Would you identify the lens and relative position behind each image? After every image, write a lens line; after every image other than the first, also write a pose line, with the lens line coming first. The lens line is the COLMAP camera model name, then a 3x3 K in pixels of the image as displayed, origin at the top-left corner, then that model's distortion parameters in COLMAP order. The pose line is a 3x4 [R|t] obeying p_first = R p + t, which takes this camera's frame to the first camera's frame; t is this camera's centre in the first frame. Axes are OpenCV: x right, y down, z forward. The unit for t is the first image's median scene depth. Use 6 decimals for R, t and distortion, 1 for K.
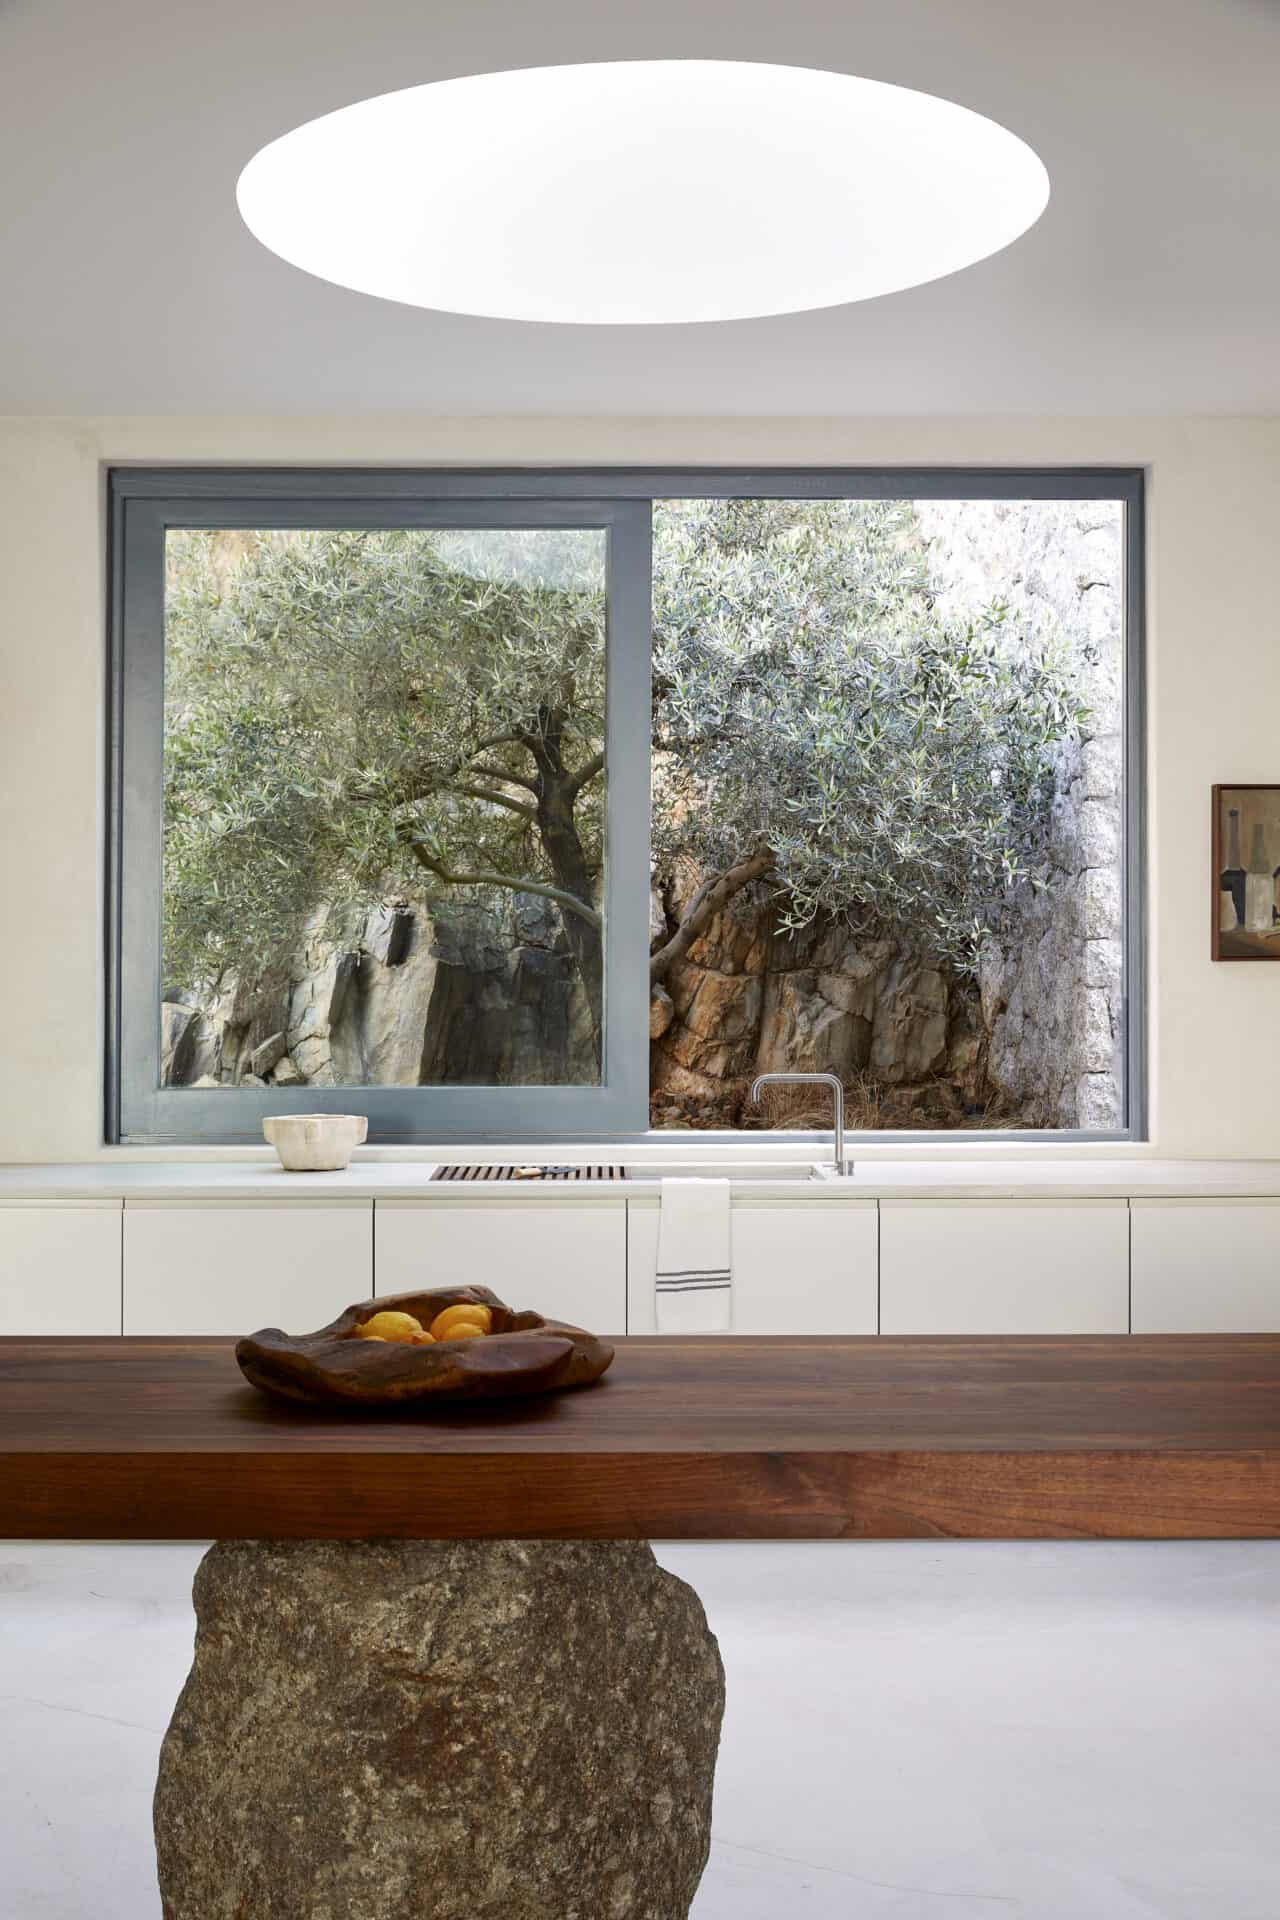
lens RADIAL K [[2321.5, 0, 639.7], [0, 2321.5, 956.6], [0, 0, 1]] dist [0.029759, 0.000000]
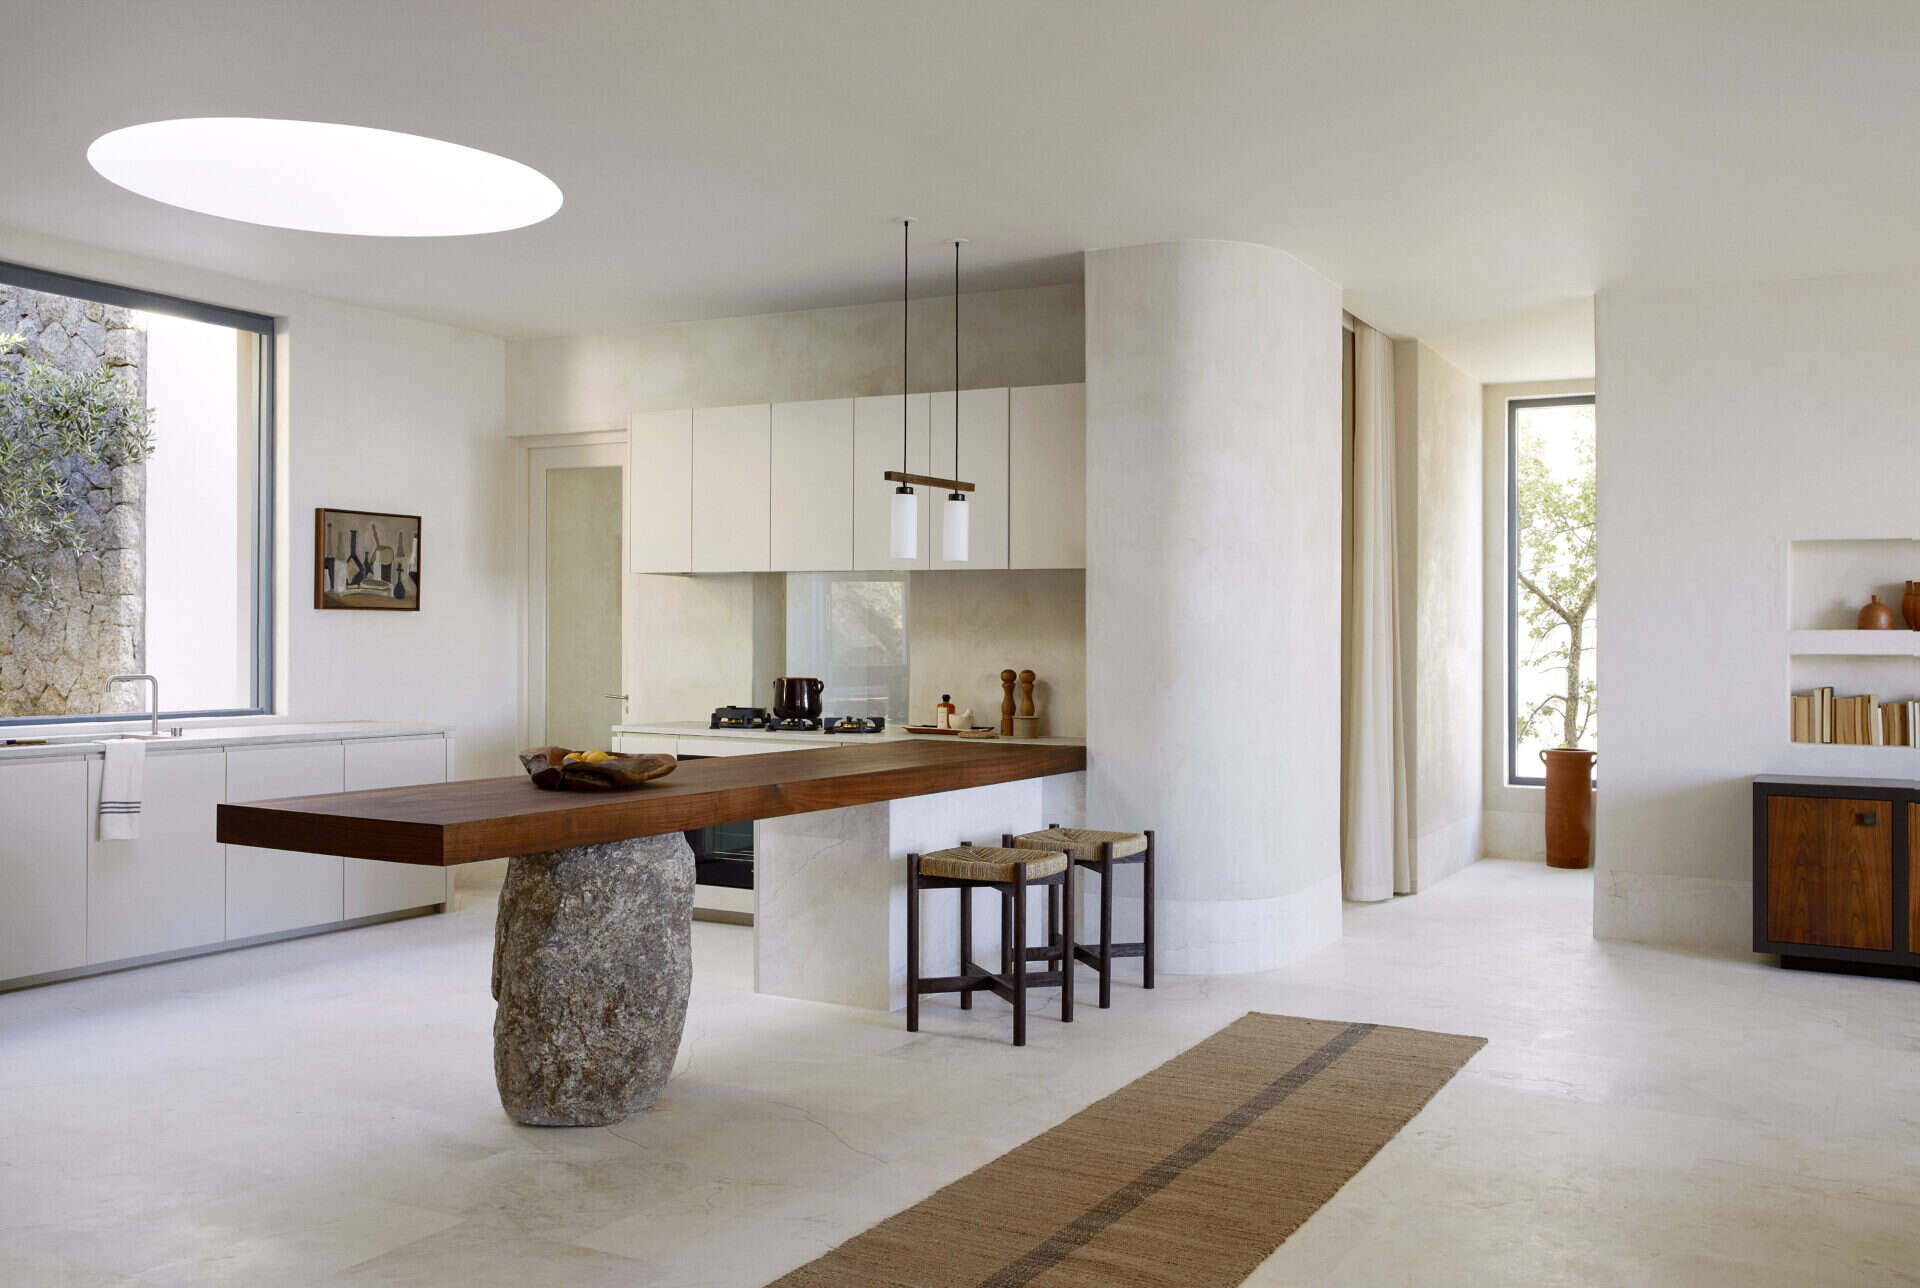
lens RADIAL K [[1789.2, 0, 959.2], [0, 1789.2, 639.1], [0, 0, 1]] dist [0.050487, 0.000000]
pose [[0.455076, 0.007832, 0.890418, -1.434818], [-0.010001, 0.999943, -0.003684, 0.048214], [-0.890396, -0.007228, 0.455128, -0.090630]]
